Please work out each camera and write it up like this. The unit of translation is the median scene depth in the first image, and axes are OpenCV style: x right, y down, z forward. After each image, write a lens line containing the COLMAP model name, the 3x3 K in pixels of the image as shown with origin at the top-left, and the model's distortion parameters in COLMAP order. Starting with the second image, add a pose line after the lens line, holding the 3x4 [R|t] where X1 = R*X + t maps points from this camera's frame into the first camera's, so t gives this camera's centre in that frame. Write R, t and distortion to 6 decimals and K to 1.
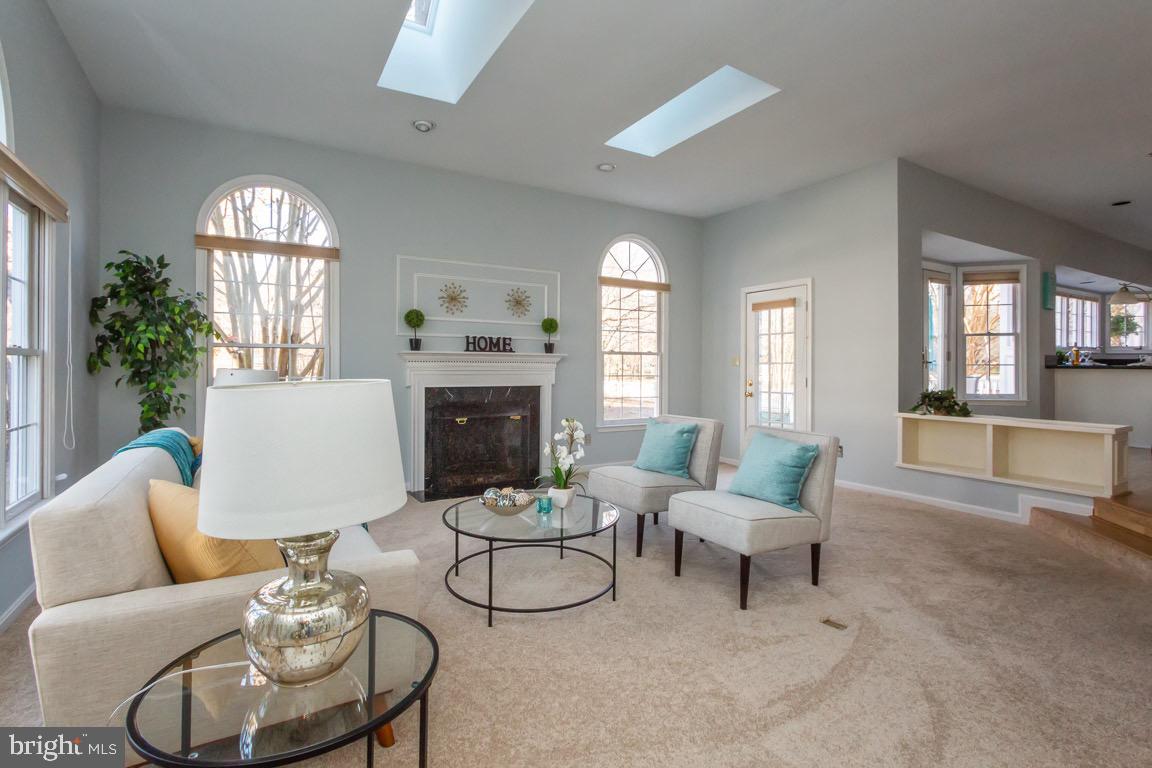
lens RADIAL K [[505.6, 0, 572.6], [0, 505.6, 364.3], [0, 0, 1]] dist [-0.013744, -0.000044]
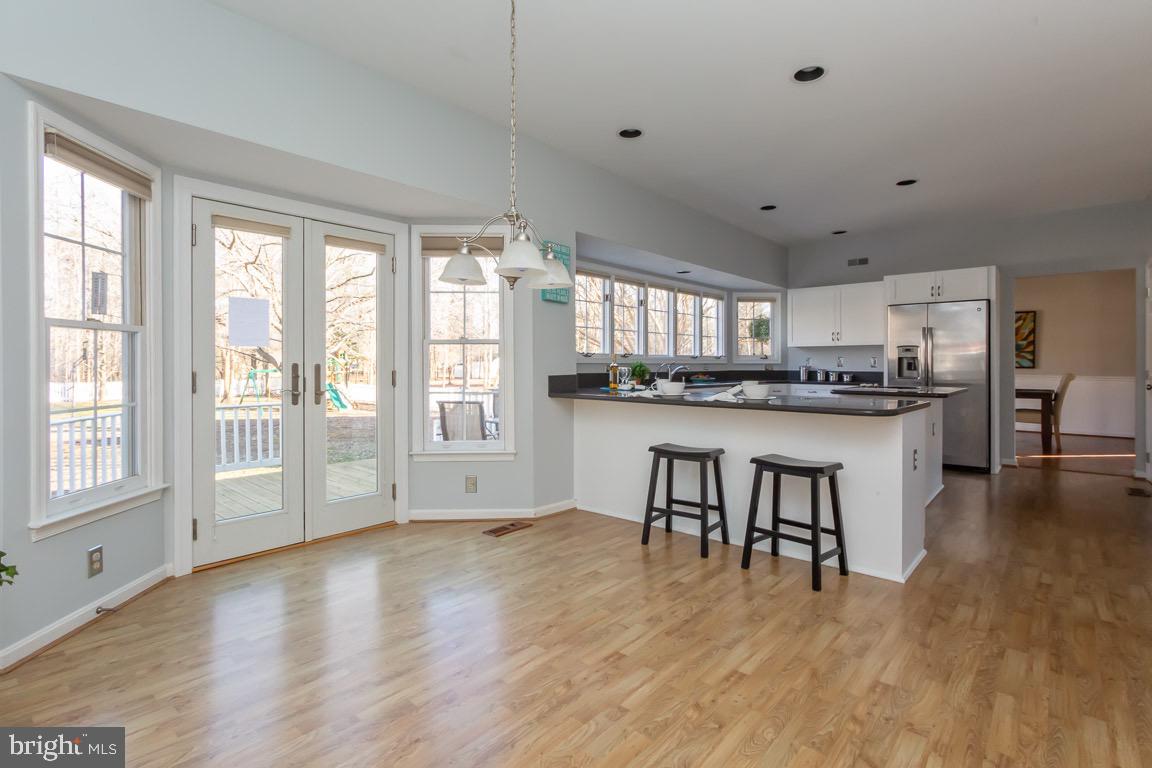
lens RADIAL K [[551.3, 0, 572.0], [0, 551.3, 374.2], [0, 0, 1]] dist [-0.000418, -0.000322]
pose [[0.948742, -0.010365, 0.315880, 0.951977], [0.004771, 0.999818, 0.018476, -0.041036], [-0.316014, -0.016021, 0.948619, 0.432349]]
